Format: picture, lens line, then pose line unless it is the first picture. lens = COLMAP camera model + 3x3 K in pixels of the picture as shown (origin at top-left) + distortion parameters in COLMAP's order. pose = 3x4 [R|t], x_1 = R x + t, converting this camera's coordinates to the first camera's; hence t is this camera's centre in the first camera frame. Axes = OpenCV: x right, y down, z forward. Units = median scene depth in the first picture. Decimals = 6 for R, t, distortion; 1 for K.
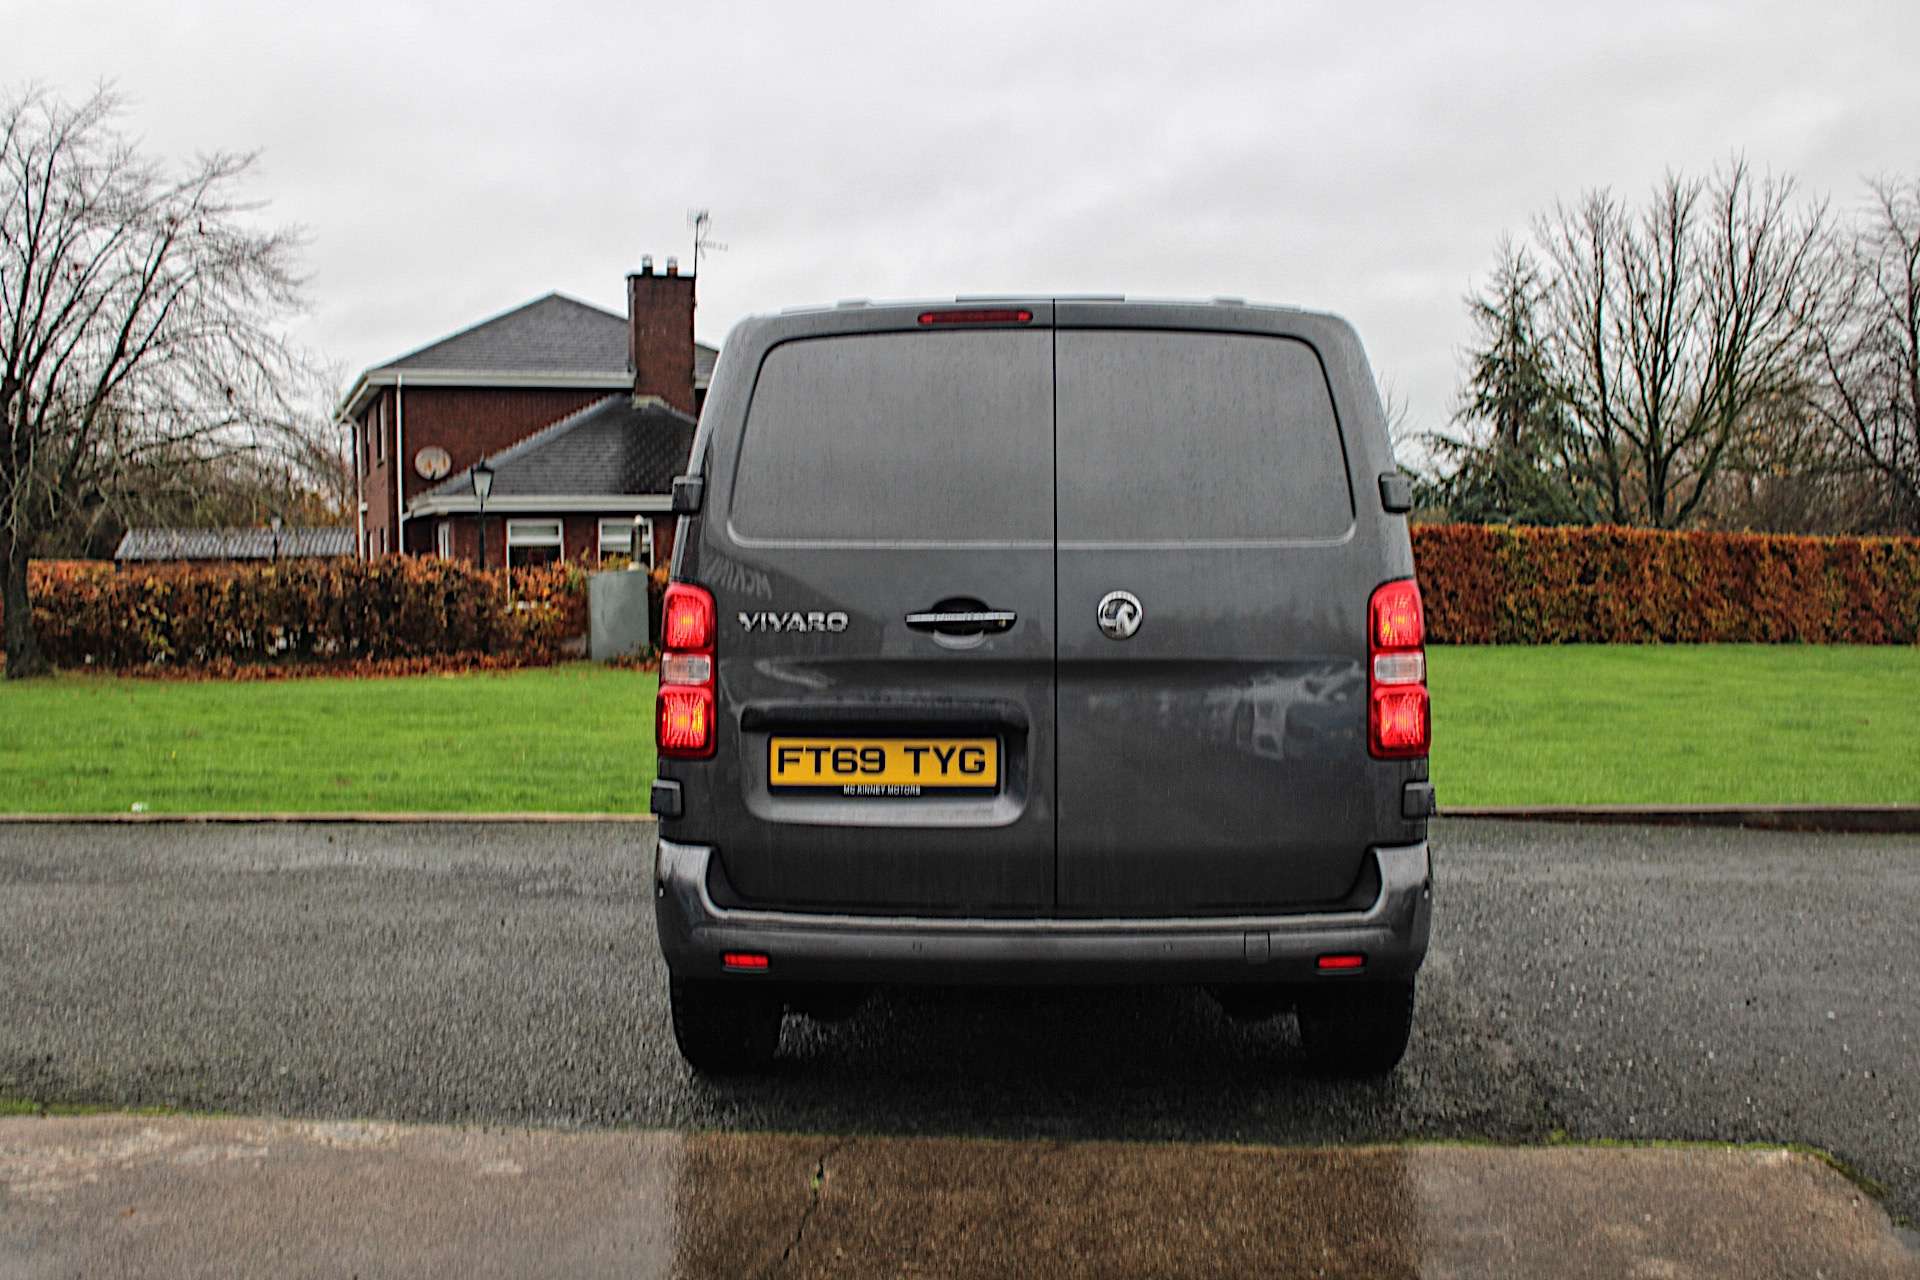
lens RADIAL K [[1993.6, 0, 960.0], [0, 1993.6, 640.0], [0, 0, 1]] dist [-0.139118, 0.200075]
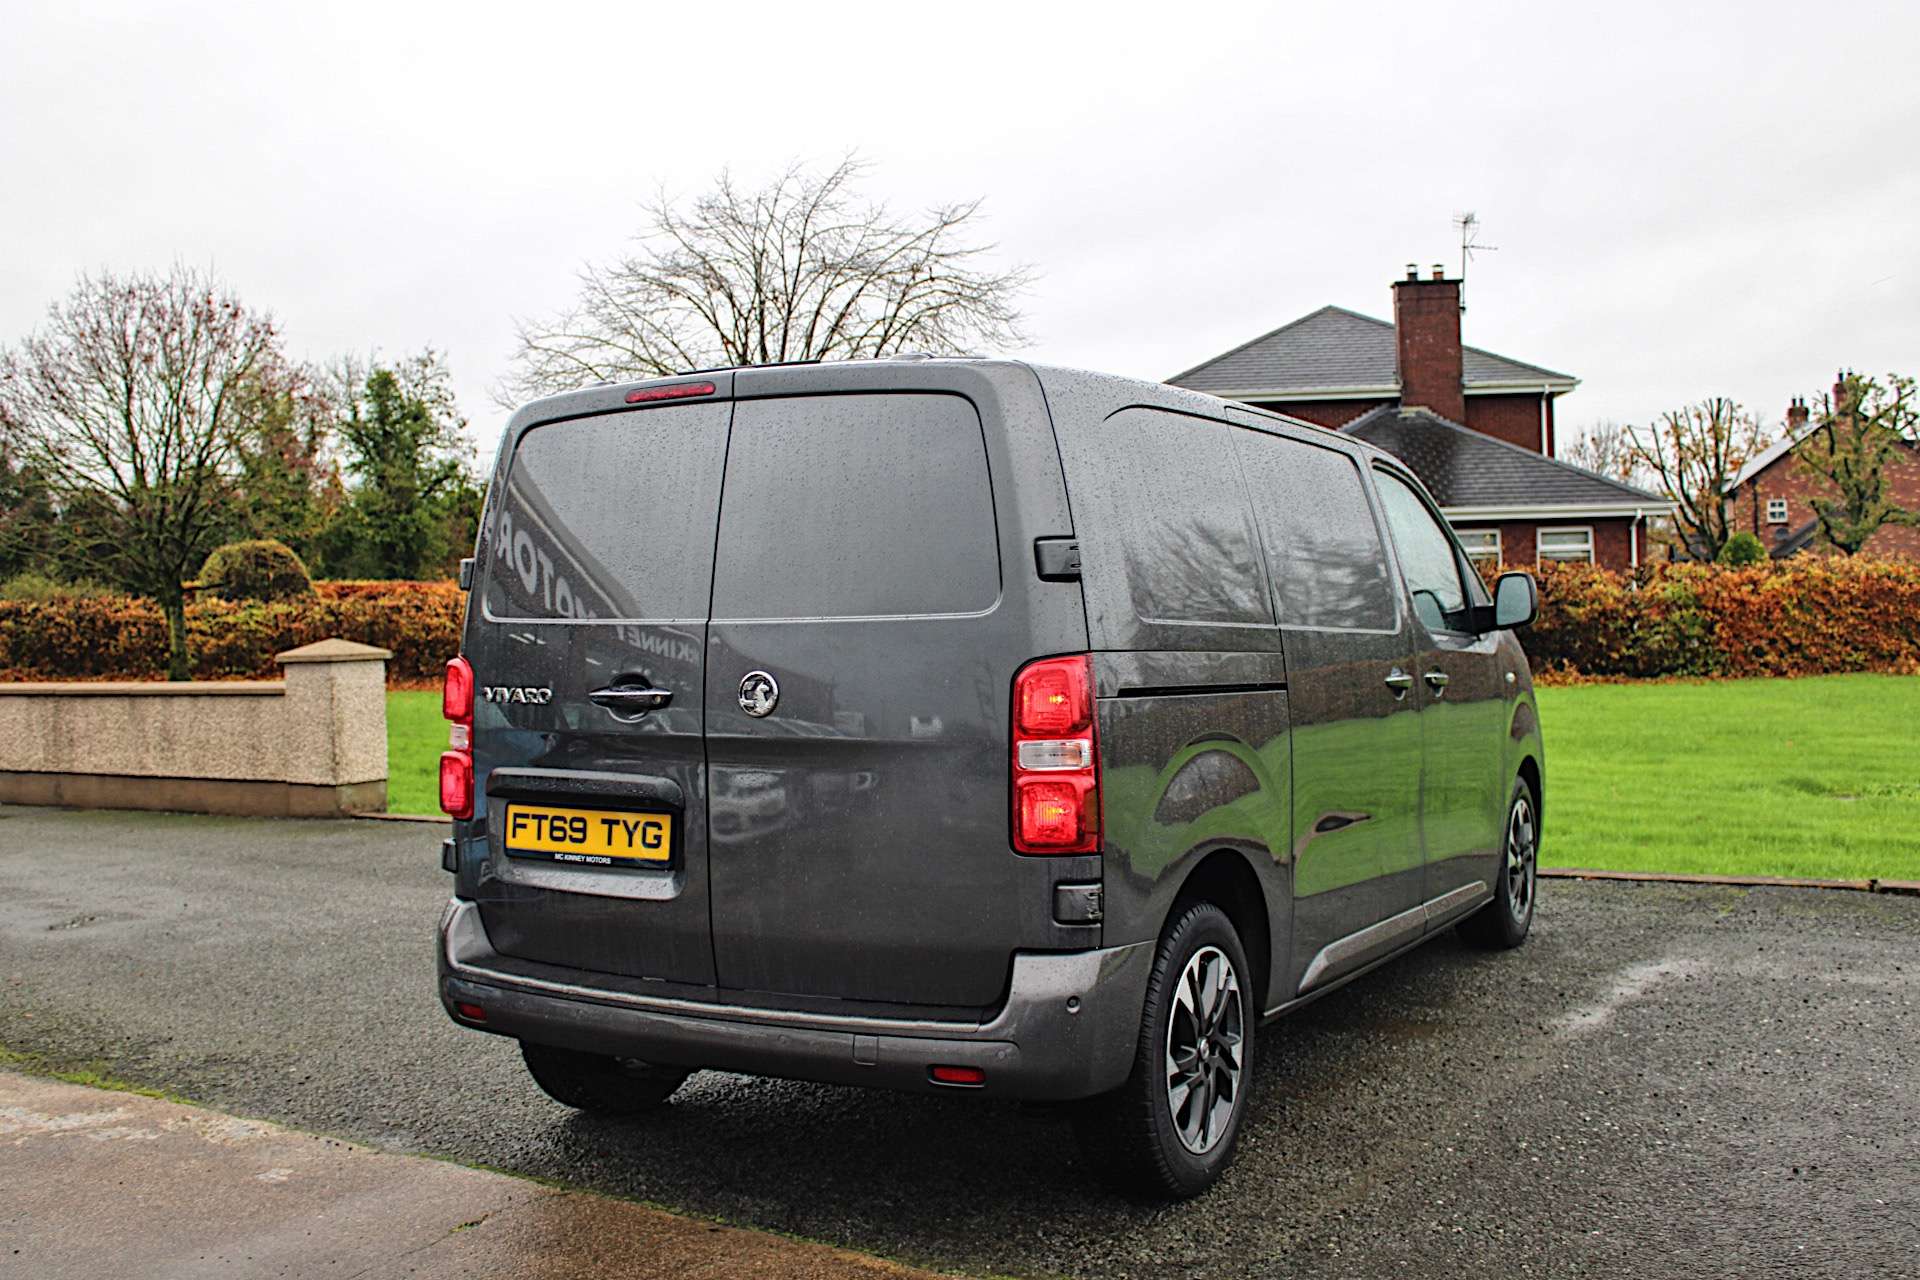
lens RADIAL K [[1993.6, 0, 960.0], [0, 1993.6, 640.0], [0, 0, 1]] dist [-0.139118, 0.200075]
pose [[0.880785, 0.000202, -0.473516, 0.616934], [-0.000338, 1.000000, -0.000201, -0.037881], [0.473516, 0.000337, 0.880785, 0.187410]]
